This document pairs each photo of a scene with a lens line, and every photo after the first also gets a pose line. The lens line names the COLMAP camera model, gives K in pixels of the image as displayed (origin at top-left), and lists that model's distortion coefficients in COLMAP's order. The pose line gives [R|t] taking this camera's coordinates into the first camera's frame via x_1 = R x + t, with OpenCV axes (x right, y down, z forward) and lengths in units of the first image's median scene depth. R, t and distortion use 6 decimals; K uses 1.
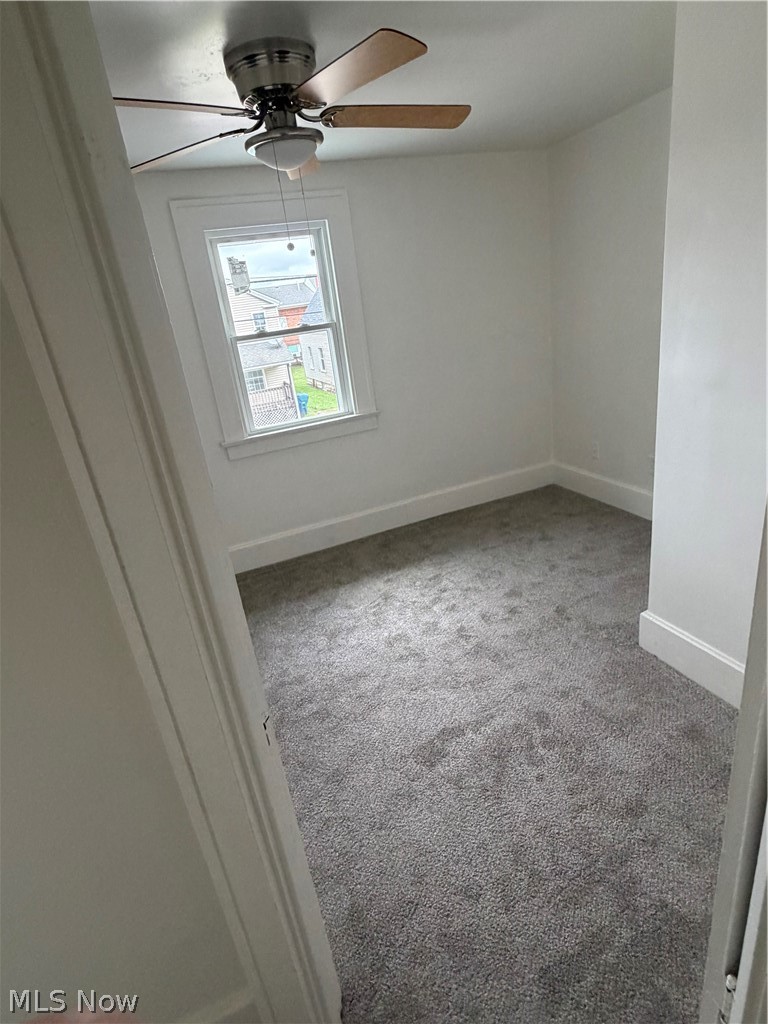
lens RADIAL K [[553.5, 0, 392.0], [0, 553.5, 491.1], [0, 0, 1]] dist [-0.001738, 0.002496]
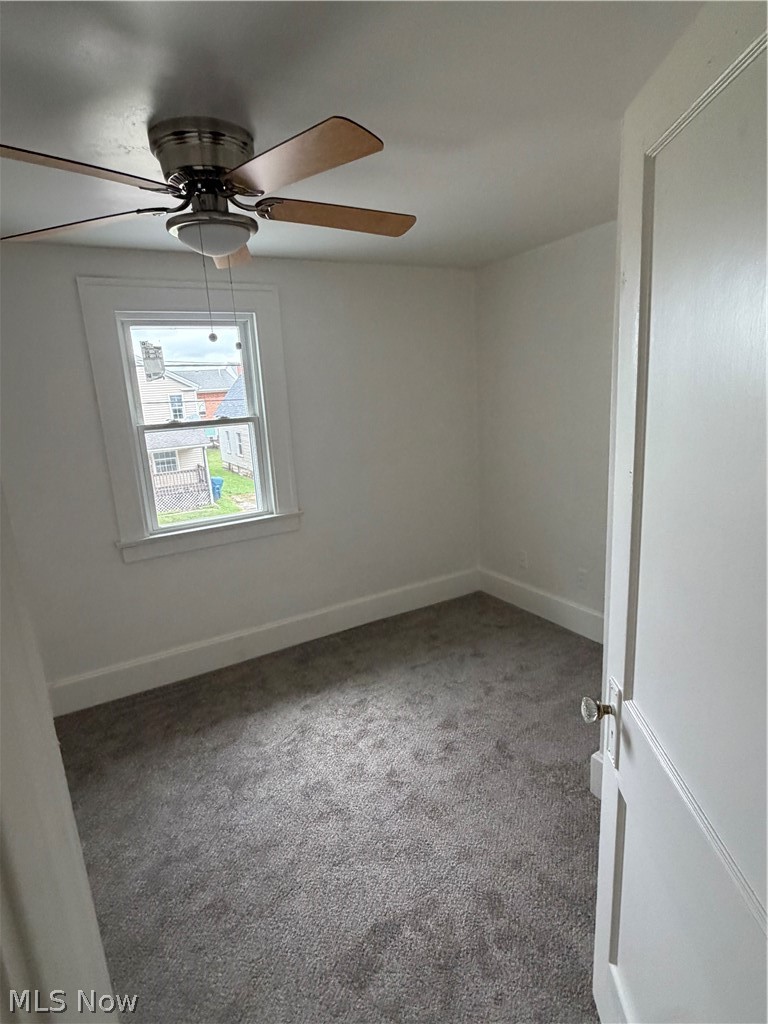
lens RADIAL K [[553.5, 0, 407.2], [0, 553.5, 502.5], [0, 0, 1]] dist [-0.001738, 0.002496]
pose [[0.984160, 0.037421, 0.173291, -0.017050], [-0.012306, 0.989532, -0.143790, -0.046020], [-0.176858, 0.139380, 0.974318, 0.096637]]
